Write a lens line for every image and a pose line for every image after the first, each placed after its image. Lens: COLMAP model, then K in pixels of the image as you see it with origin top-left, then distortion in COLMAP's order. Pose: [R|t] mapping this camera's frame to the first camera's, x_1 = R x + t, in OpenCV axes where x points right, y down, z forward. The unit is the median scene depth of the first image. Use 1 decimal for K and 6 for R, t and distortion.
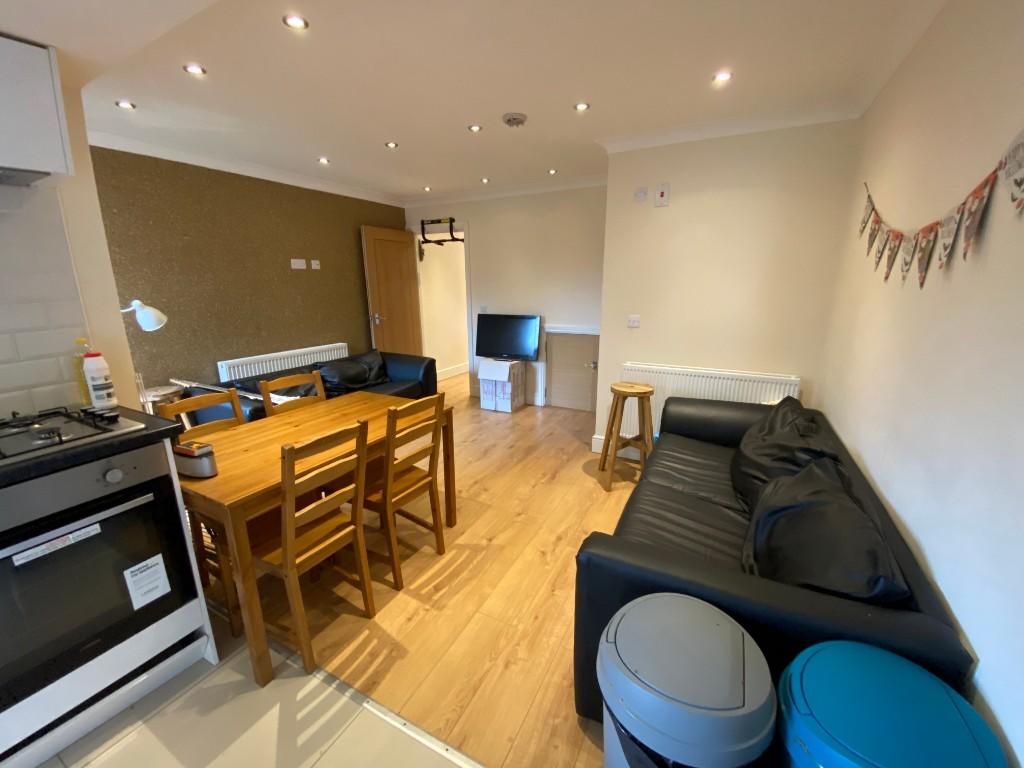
lens RADIAL K [[415.4, 0, 513.7], [0, 415.4, 378.2], [0, 0, 1]] dist [0.029748, -0.022775]
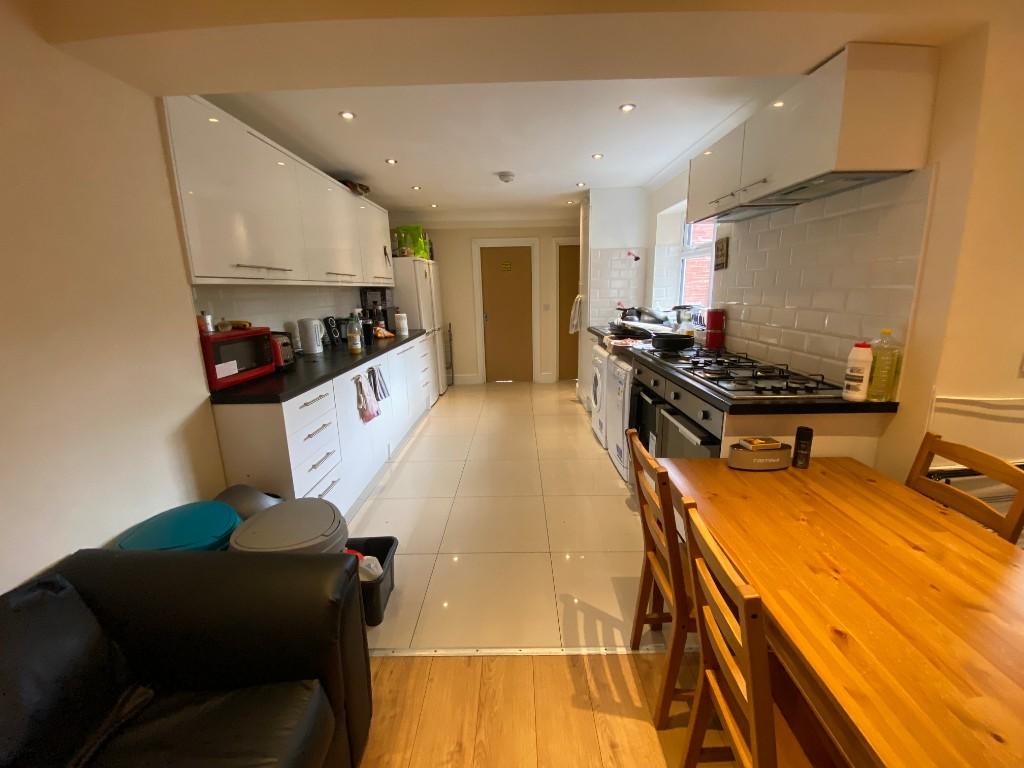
lens RADIAL K [[415.4, 0, 513.7], [0, 415.4, 378.2], [0, 0, 1]] dist [0.029748, -0.022775]
pose [[-0.890719, 0.129379, -0.435753, 0.133899], [-0.067470, 0.910387, 0.408219, -0.279250], [0.449519, 0.393009, -0.802170, 1.221872]]
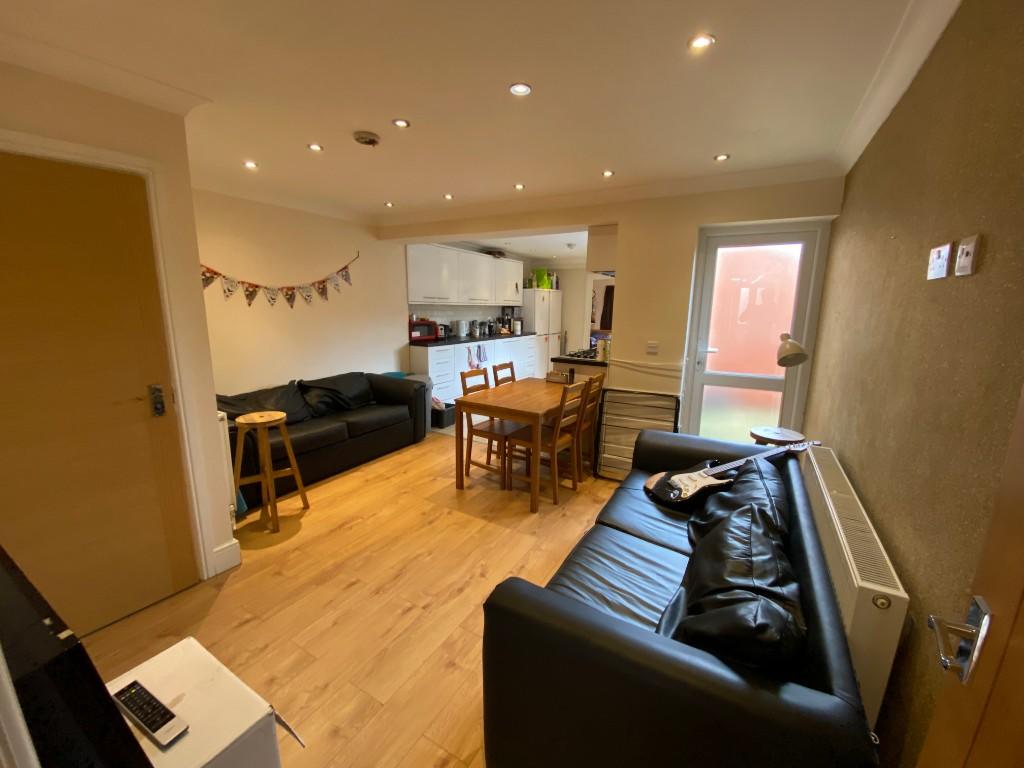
lens RADIAL K [[415.4, 0, 513.7], [0, 415.4, 378.2], [0, 0, 1]] dist [0.029748, -0.022775]
pose [[-0.998896, -0.008772, 0.046142, -0.522740], [0.009772, 0.922086, 0.386861, -0.666839], [-0.045941, 0.386885, -0.920983, 2.856816]]
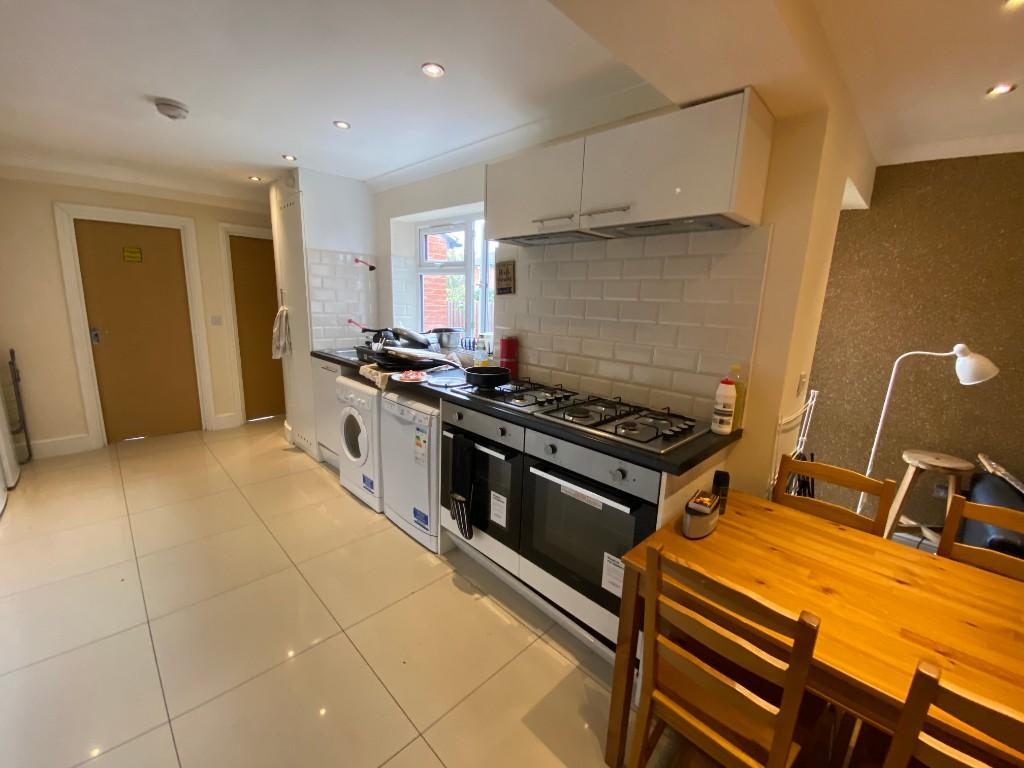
lens RADIAL K [[415.4, 0, 513.7], [0, 415.4, 378.2], [0, 0, 1]] dist [0.029748, -0.022775]
pose [[-0.302558, 0.178946, -0.936182, 0.120124], [-0.247876, 0.933648, 0.258571, -0.171793], [0.920335, 0.310290, -0.238126, 0.632538]]
